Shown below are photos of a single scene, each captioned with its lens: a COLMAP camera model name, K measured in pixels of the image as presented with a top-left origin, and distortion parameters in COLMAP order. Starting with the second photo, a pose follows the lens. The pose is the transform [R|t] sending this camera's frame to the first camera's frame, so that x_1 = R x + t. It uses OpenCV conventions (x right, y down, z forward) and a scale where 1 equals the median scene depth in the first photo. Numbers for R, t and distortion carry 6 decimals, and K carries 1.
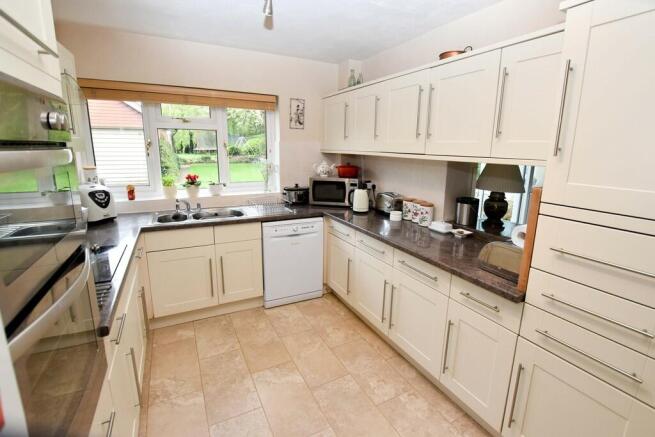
lens RADIAL K [[299.8, 0, 324.1], [0, 299.8, 217.3], [0, 0, 1]] dist [-0.006068, -0.000496]
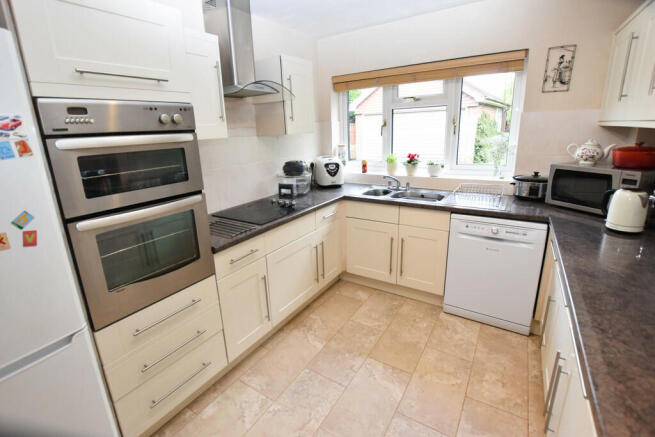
lens RADIAL K [[299.8, 0, 325.2], [0, 299.8, 214.4], [0, 0, 1]] dist [-0.006068, -0.000496]
pose [[0.511451, 0.204544, -0.834613, 0.303468], [-0.155885, 0.977227, 0.143969, -0.043142], [0.845055, 0.056470, 0.531689, 0.237792]]
